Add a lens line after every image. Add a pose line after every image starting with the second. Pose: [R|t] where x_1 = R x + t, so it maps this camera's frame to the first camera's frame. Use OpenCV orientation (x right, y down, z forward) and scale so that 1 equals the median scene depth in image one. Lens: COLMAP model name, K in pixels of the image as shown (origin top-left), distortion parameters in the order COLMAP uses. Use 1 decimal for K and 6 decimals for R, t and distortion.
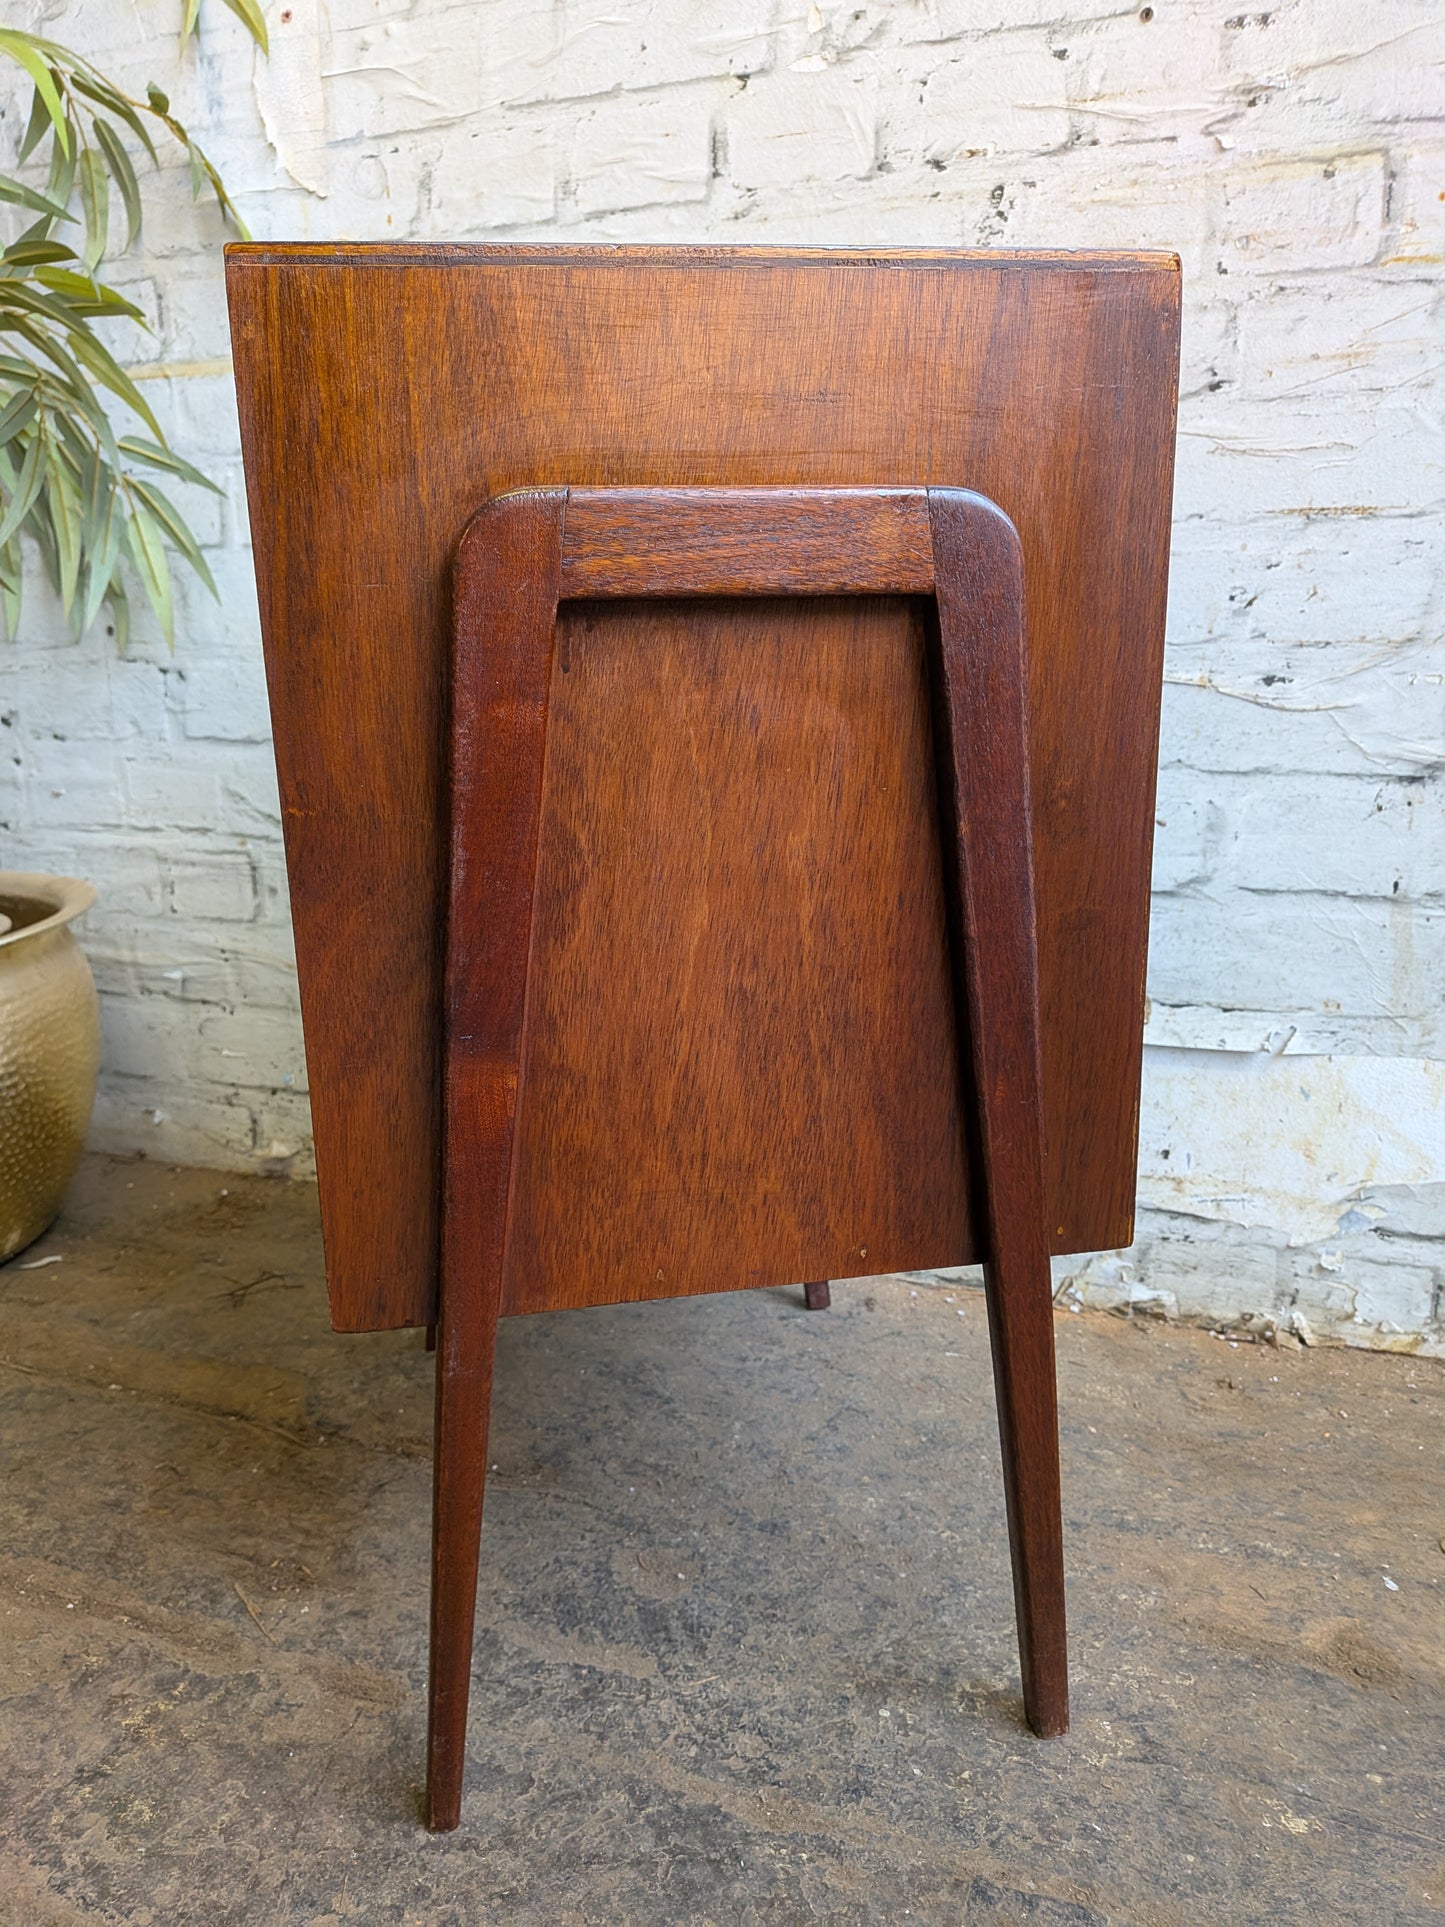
lens RADIAL K [[1404.6, 0, 687.7], [0, 1404.6, 960.2], [0, 0, 1]] dist [0.004942, -0.026413]
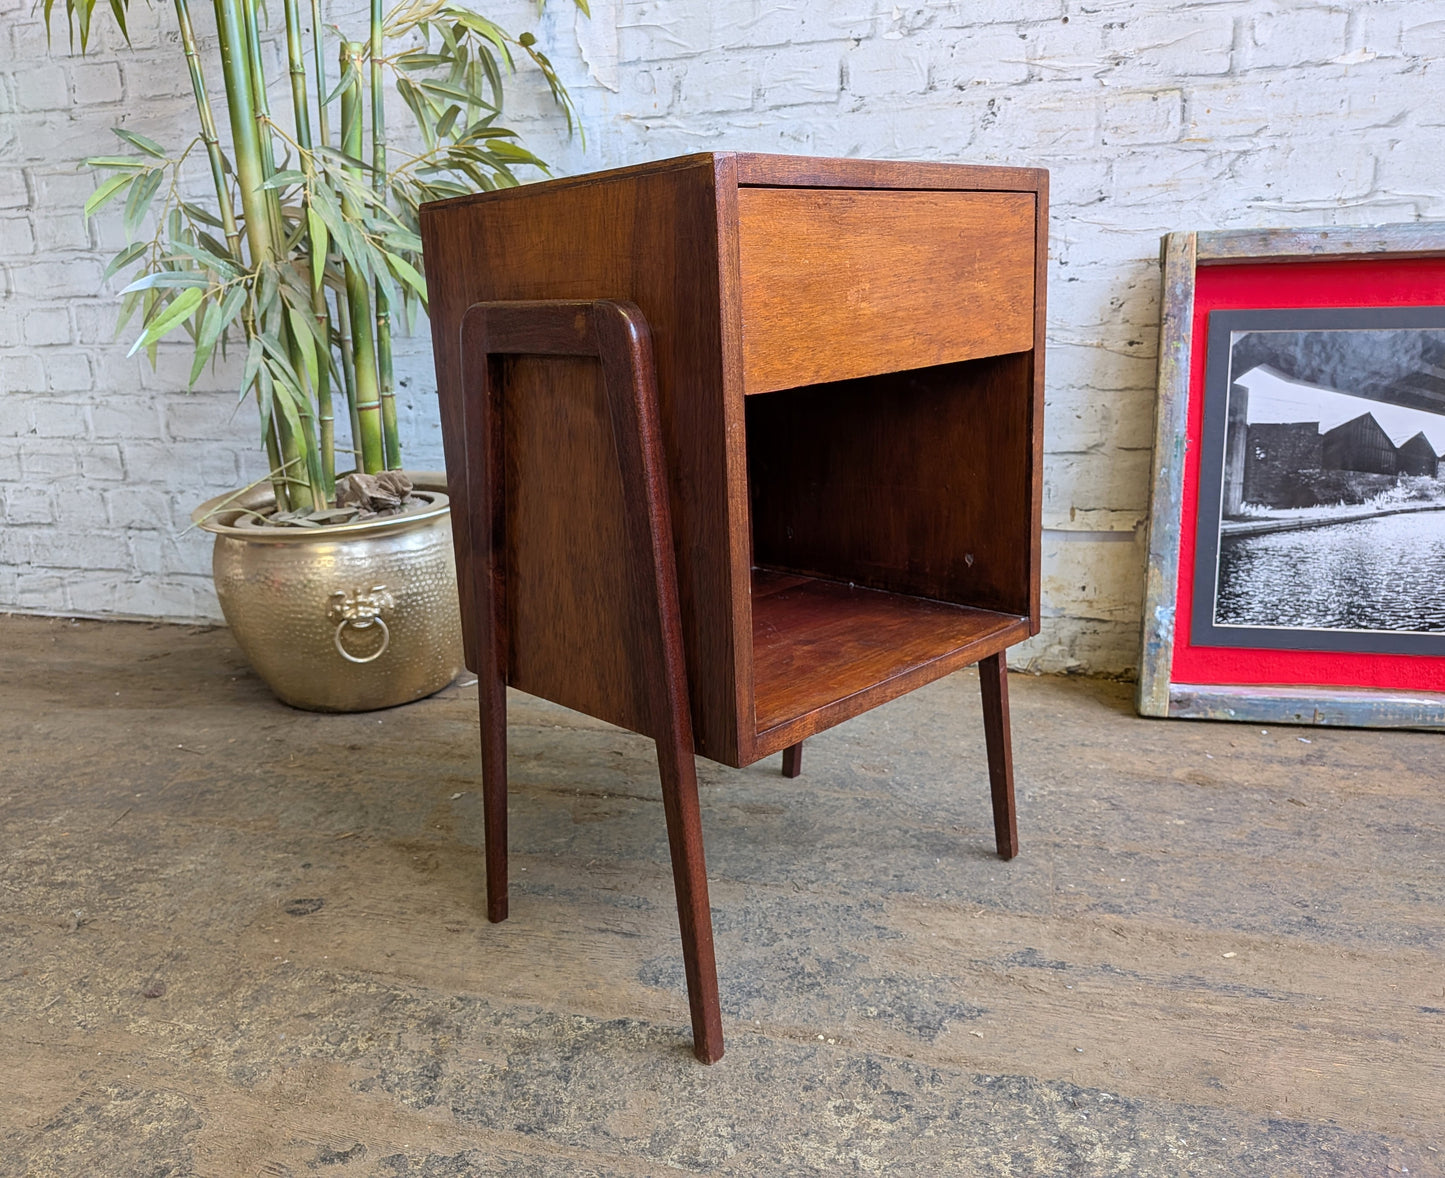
lens RADIAL K [[1128.2, 0, 688.0], [0, 1128.2, 576.1], [0, 0, 1]] dist [0.072351, -0.136756]
pose [[0.996797, -0.039318, 0.069642, -0.352006], [0.038906, 0.999216, 0.007266, 0.099349], [-0.069873, -0.004533, 0.997546, -0.596035]]
